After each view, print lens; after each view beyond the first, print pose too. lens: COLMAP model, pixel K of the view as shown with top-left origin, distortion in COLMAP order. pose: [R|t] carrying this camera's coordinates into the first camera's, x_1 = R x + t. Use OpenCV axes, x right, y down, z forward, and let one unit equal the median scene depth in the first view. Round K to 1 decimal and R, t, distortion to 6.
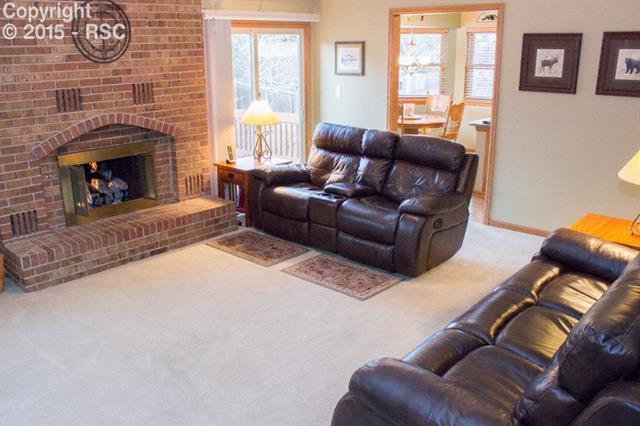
lens RADIAL K [[546.7, 0, 320.0], [0, 546.7, 213.0], [0, 0, 1]] dist [-0.099618, 0.175088]
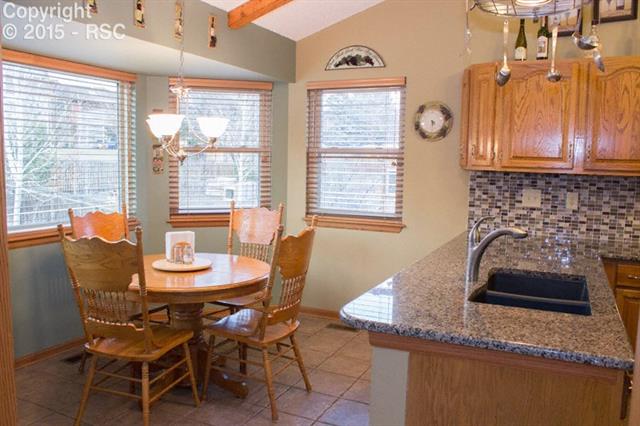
lens RADIAL K [[546.7, 0, 320.0], [0, 546.7, 213.0], [0, 0, 1]] dist [-0.099618, 0.175088]
pose [[0.956535, 0.004635, 0.291582, 0.135529], [0.050984, 0.981816, -0.182862, -0.124809], [-0.287127, 0.189779, 0.938905, 0.544204]]
